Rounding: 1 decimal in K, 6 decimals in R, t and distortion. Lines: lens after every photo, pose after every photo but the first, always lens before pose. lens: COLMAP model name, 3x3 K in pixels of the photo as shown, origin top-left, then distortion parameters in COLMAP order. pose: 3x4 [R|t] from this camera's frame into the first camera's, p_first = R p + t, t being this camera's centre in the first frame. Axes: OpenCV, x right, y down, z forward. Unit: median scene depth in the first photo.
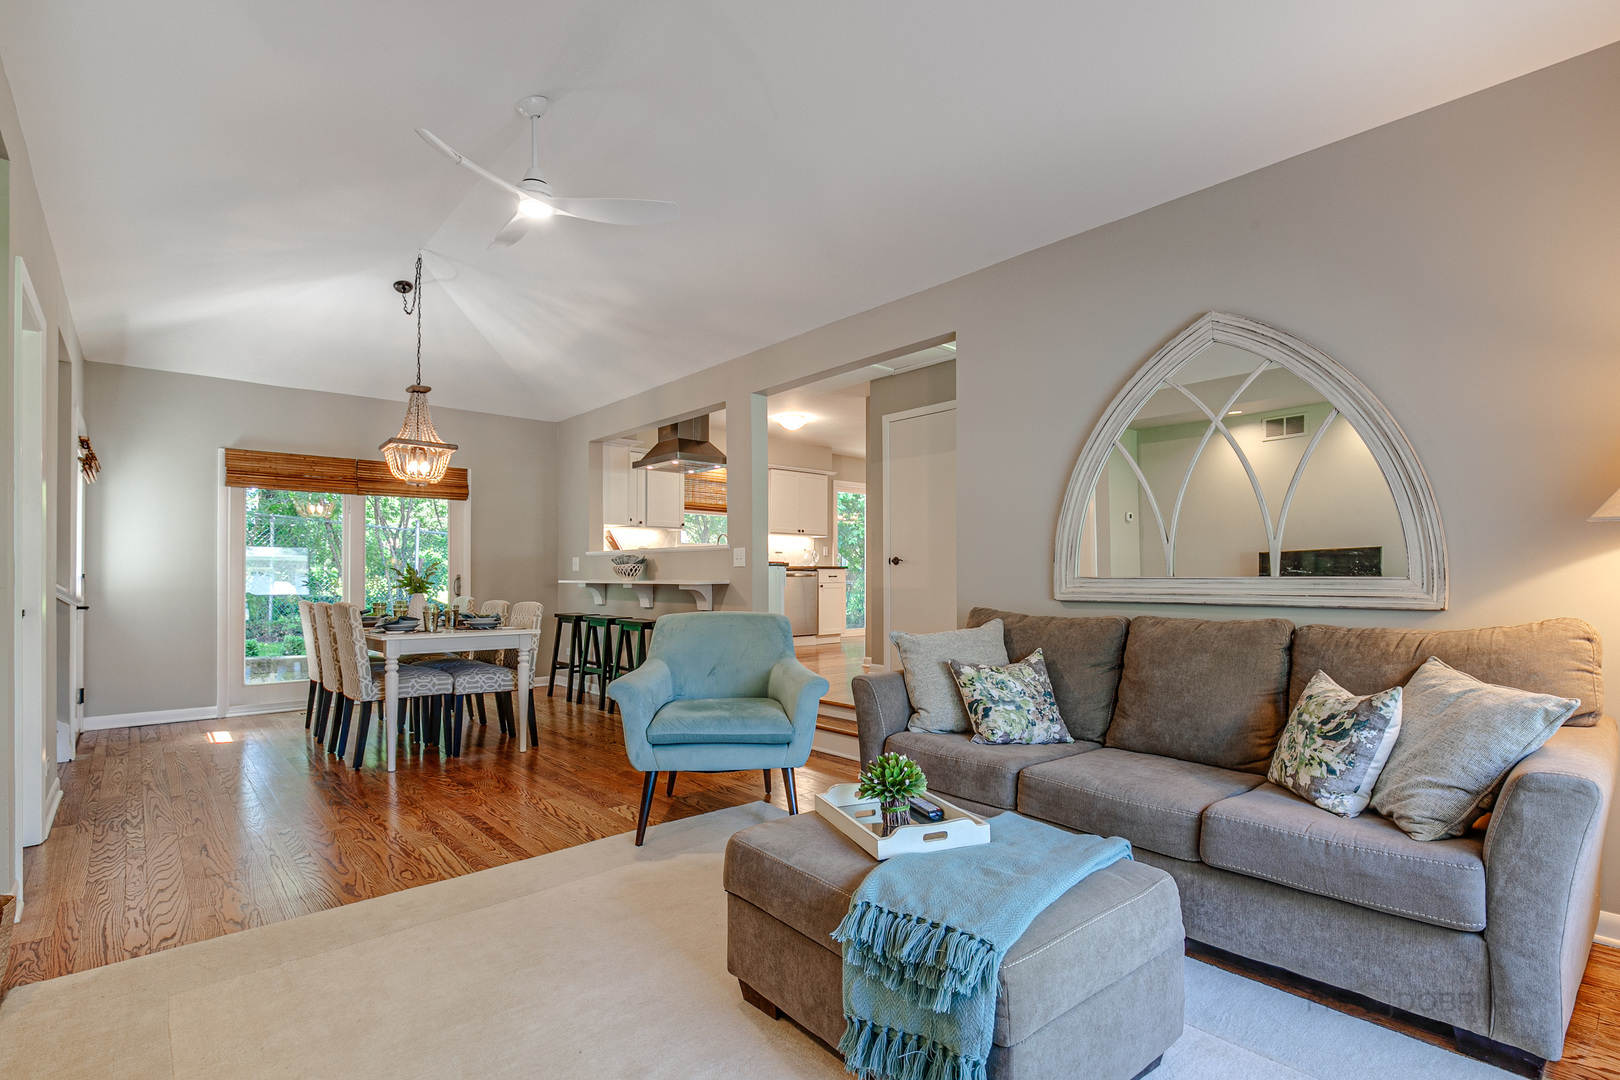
lens RADIAL K [[775.5, 0, 811.1], [0, 775.5, 561.1], [0, 0, 1]] dist [-0.004139, -0.000505]
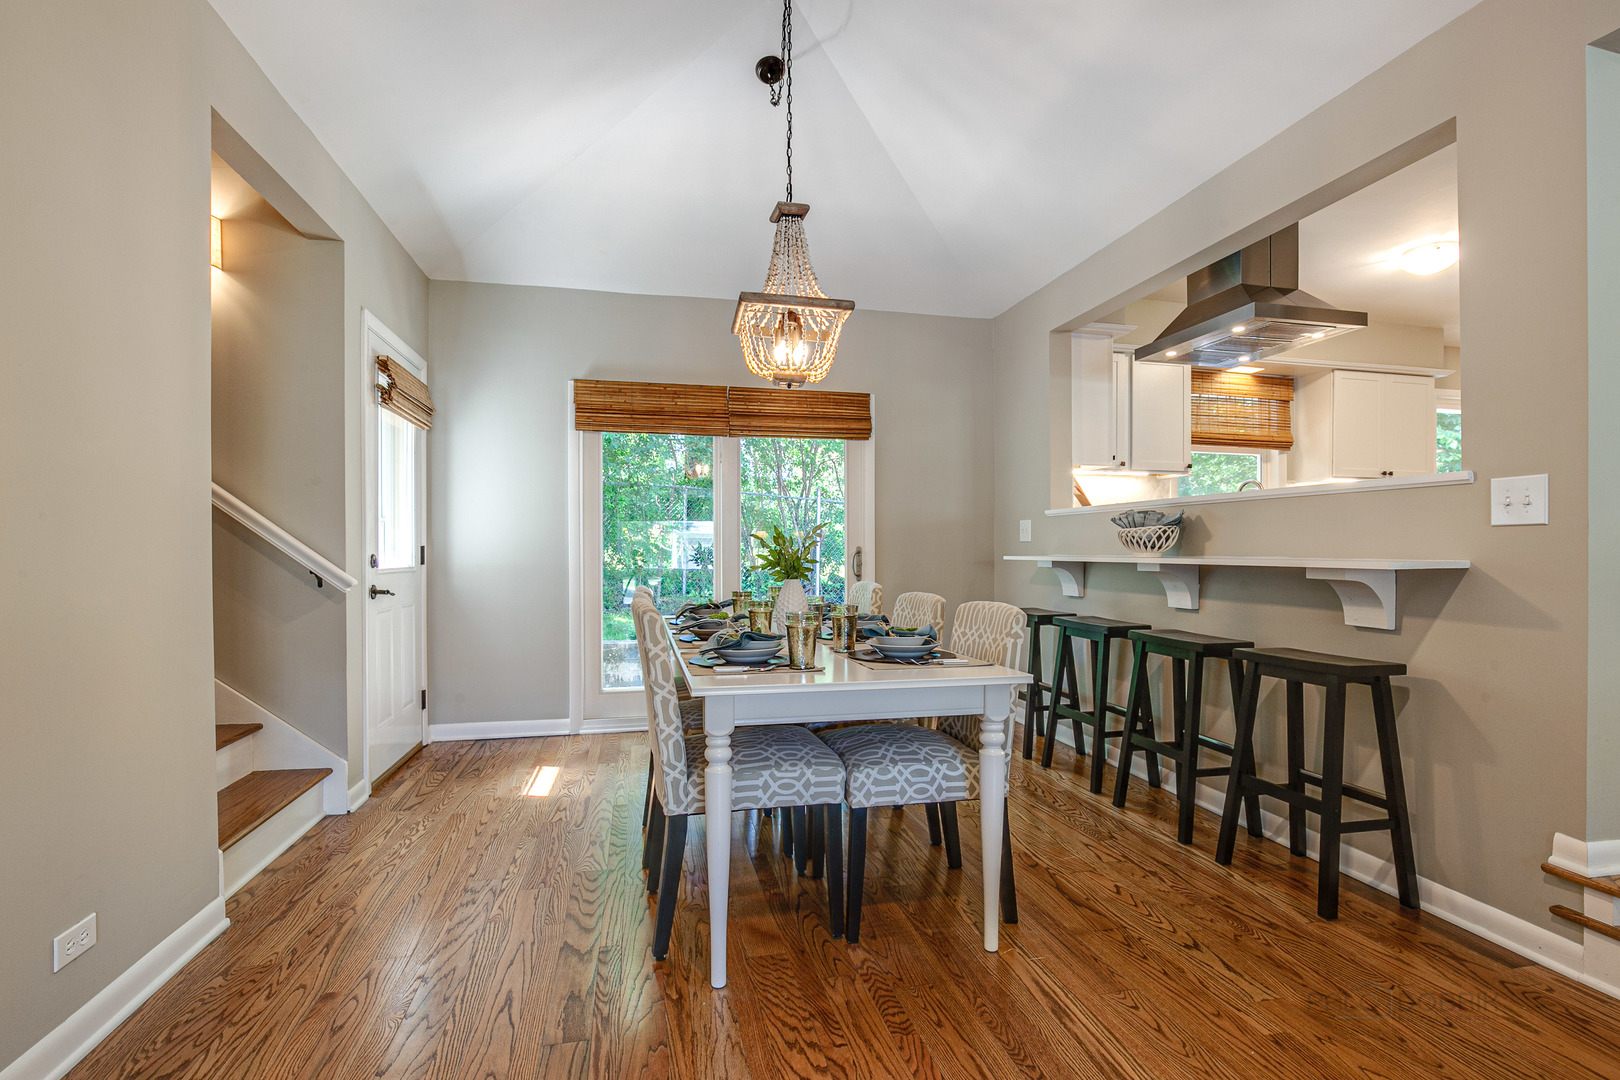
lens RADIAL K [[741.4, 0, 806.0], [0, 741.4, 553.2], [0, 0, 1]] dist [-0.017867, -0.000060]
pose [[0.877024, 0.003761, -0.480432, -0.209180], [0.007620, 0.999735, 0.021737, 0.009722], [0.480386, -0.022724, 0.876763, 0.466283]]
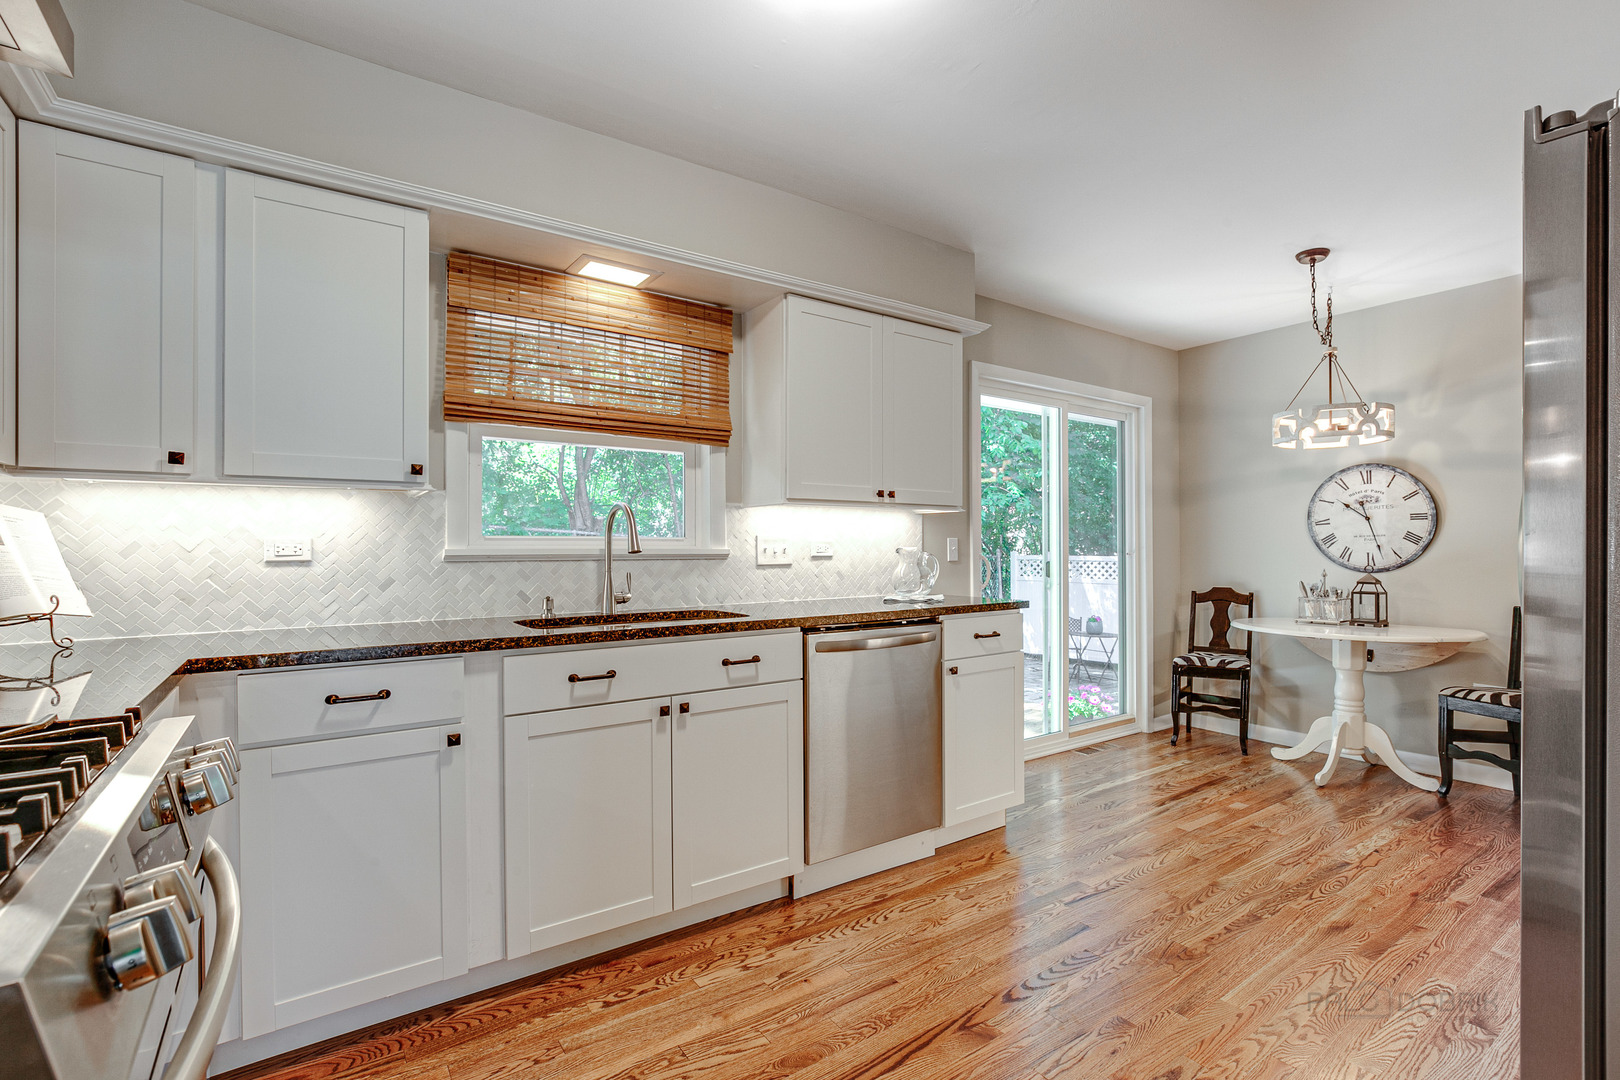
lens RADIAL K [[741.4, 0, 806.0], [0, 741.4, 553.2], [0, 0, 1]] dist [-0.017867, -0.000060]
pose [[0.992973, -0.000636, -0.118336, -0.014728], [0.004260, 0.999530, 0.030370, -0.037071], [0.118261, -0.030660, 0.992509, 1.070822]]
